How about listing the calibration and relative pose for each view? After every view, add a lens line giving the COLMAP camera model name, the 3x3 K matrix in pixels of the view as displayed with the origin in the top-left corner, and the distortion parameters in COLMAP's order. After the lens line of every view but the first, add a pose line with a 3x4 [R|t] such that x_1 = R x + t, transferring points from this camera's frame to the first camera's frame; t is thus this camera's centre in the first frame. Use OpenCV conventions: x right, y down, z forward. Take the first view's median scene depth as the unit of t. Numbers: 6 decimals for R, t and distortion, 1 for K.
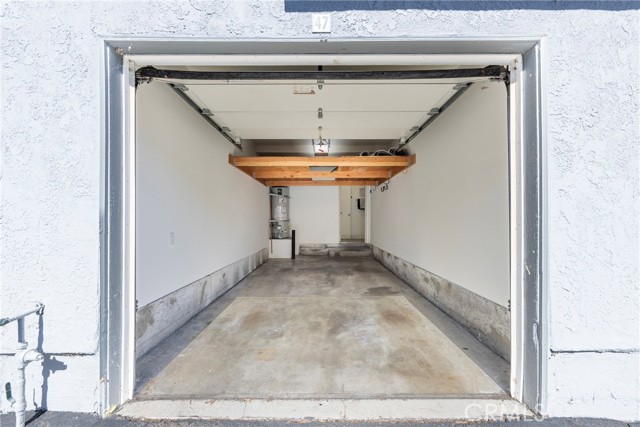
lens RADIAL K [[262.5, 0, 319.8], [0, 262.5, 216.4], [0, 0, 1]] dist [0.000129, -0.000154]
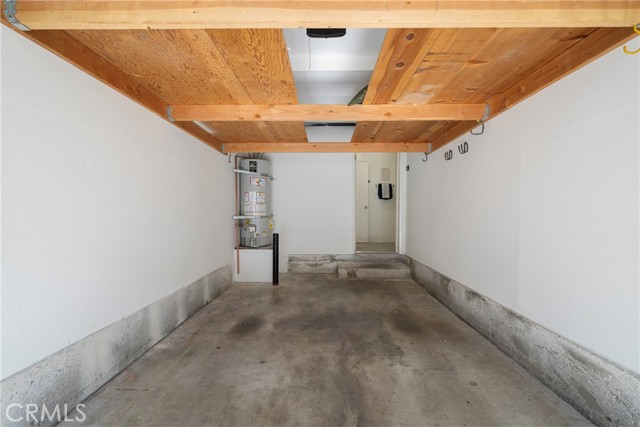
lens RADIAL K [[262.5, 0, 318.3], [0, 262.5, 214.1], [0, 0, 1]] dist [0.000129, -0.000154]
pose [[0.999831, 0.002623, -0.018180, 0.002266], [-0.002268, 0.999807, 0.019516, -0.000617], [0.018228, -0.019472, 0.999644, 0.420813]]
